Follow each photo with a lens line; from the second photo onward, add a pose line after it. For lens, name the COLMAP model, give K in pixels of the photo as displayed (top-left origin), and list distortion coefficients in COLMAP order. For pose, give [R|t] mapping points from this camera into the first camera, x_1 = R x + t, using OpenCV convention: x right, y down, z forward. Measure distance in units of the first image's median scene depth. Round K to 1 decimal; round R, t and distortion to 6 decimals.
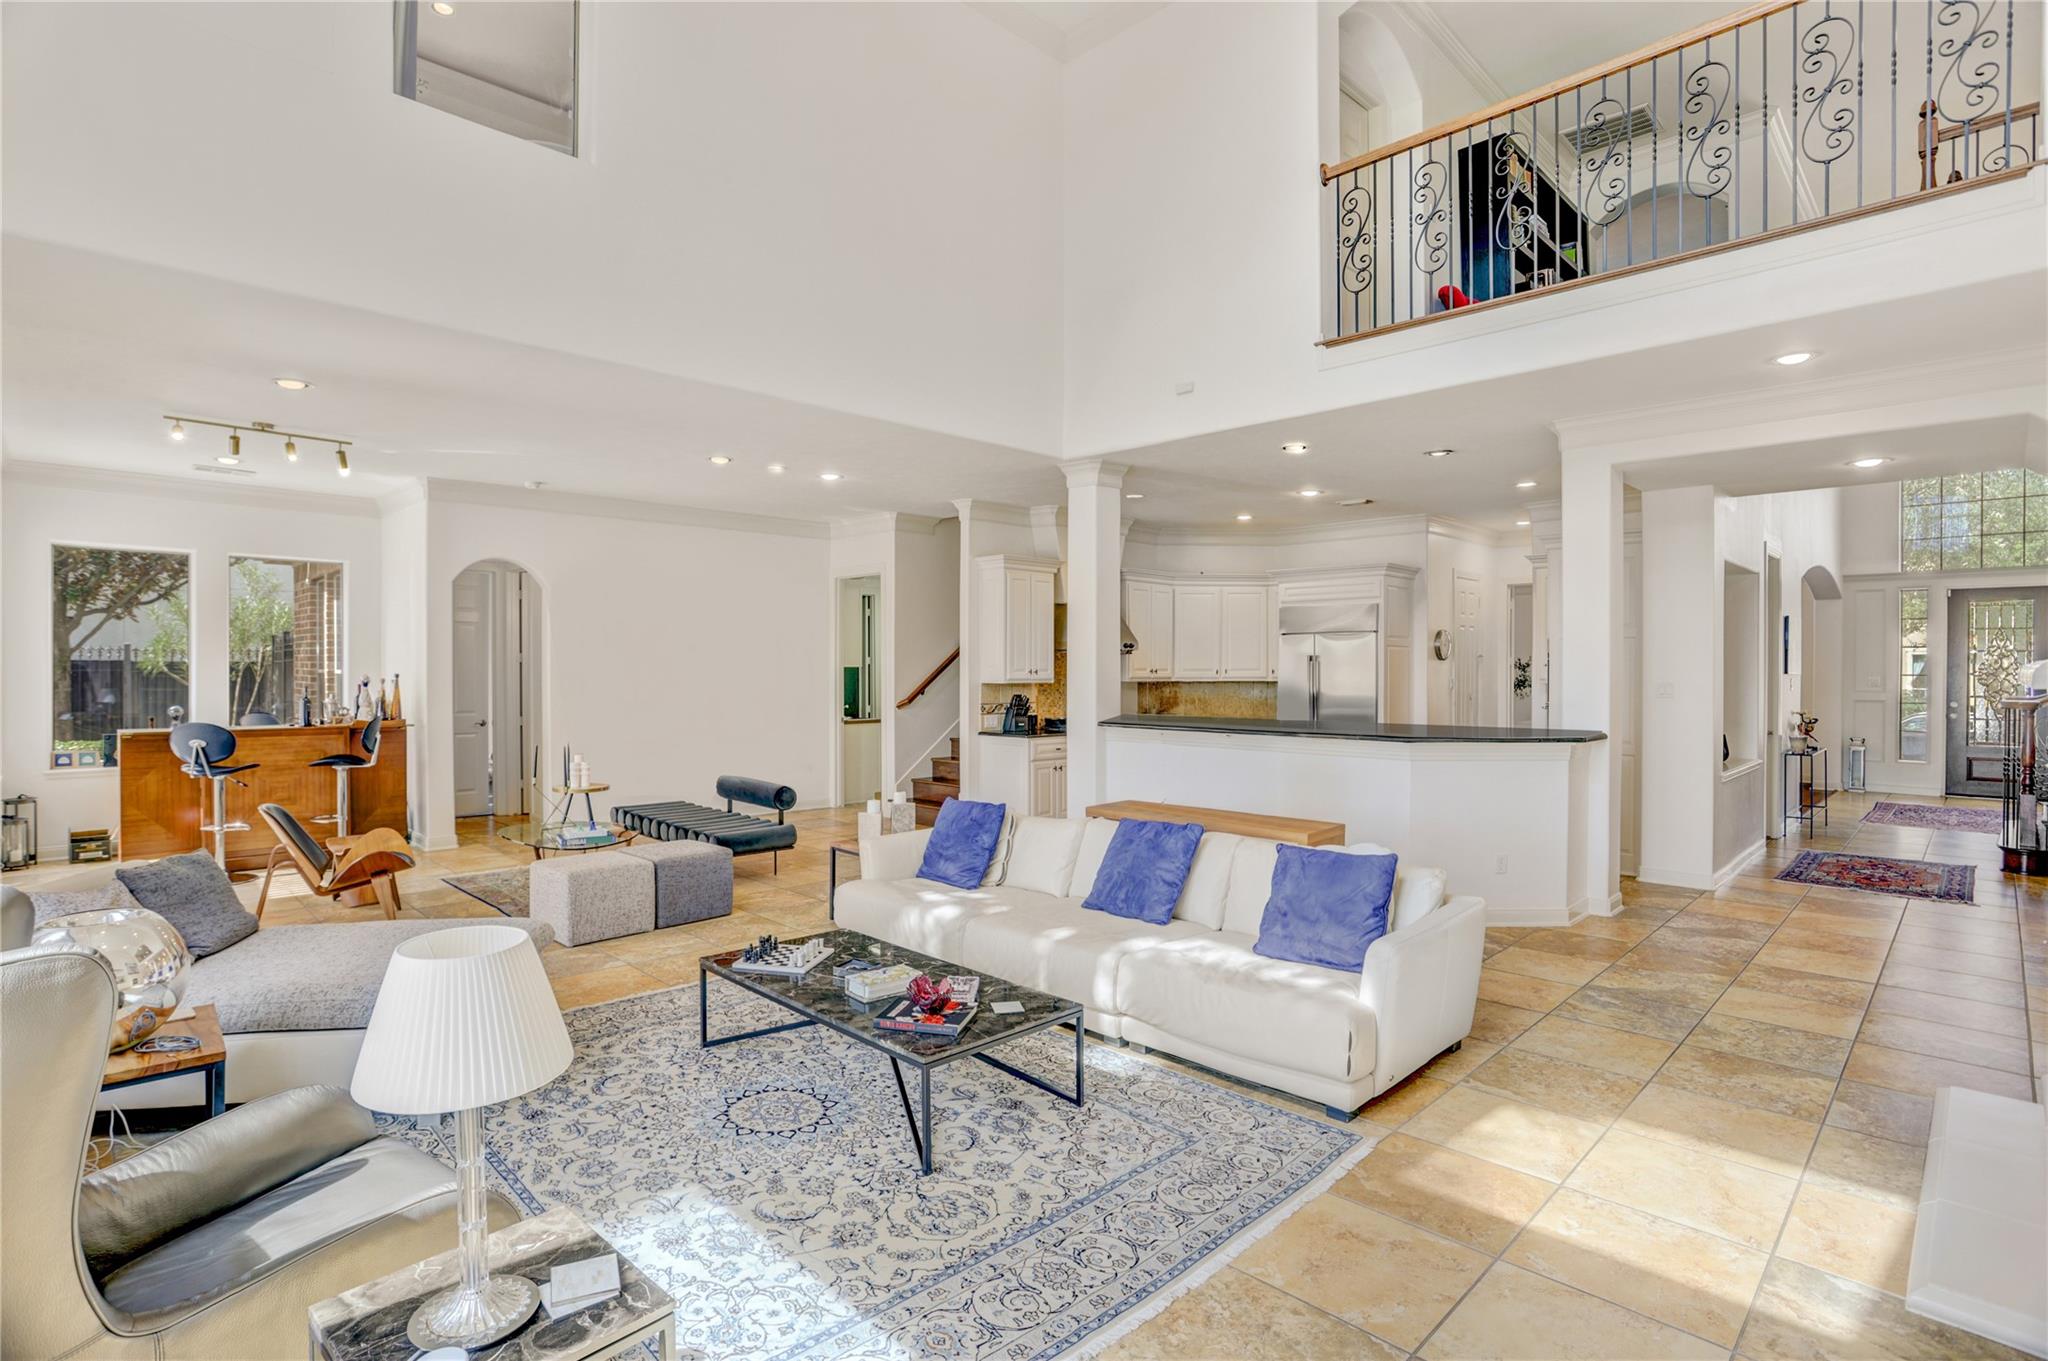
lens RADIAL K [[1008.6, 0, 1028.6], [0, 1008.6, 683.2], [0, 0, 1]] dist [-0.035354, 0.000534]
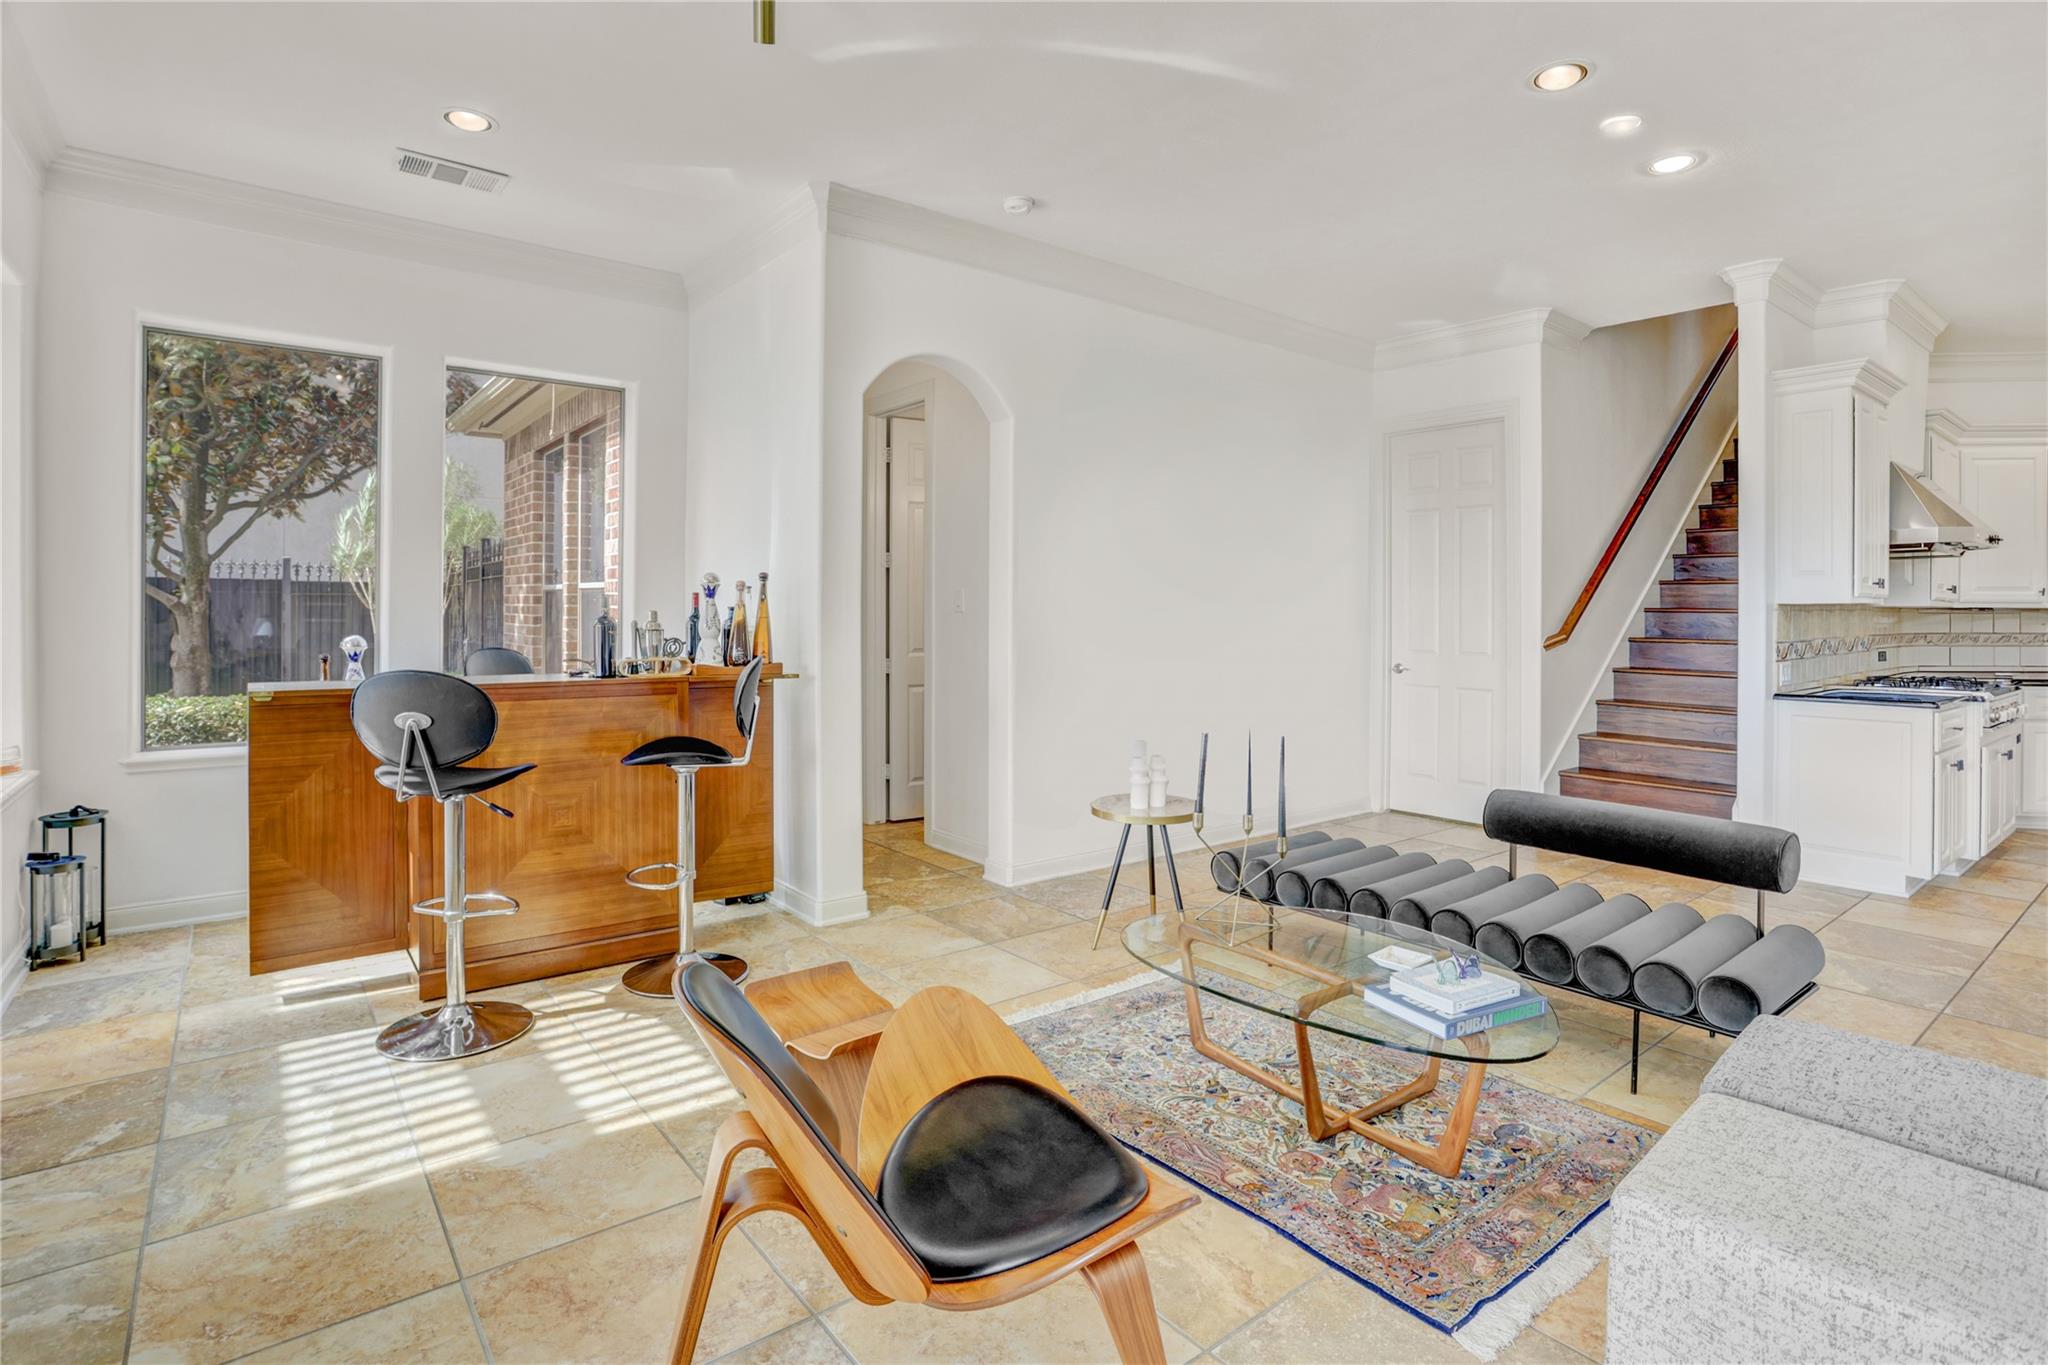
lens RADIAL K [[1034.4, 0, 1015.8], [0, 1034.4, 612.8], [0, 0, 1]] dist [-0.044354, 0.001477]
pose [[0.992136, 0.001439, -0.125157, -0.456863], [-0.002732, 0.999945, -0.010159, 0.015989], [0.125136, 0.010422, 0.992085, 0.512539]]
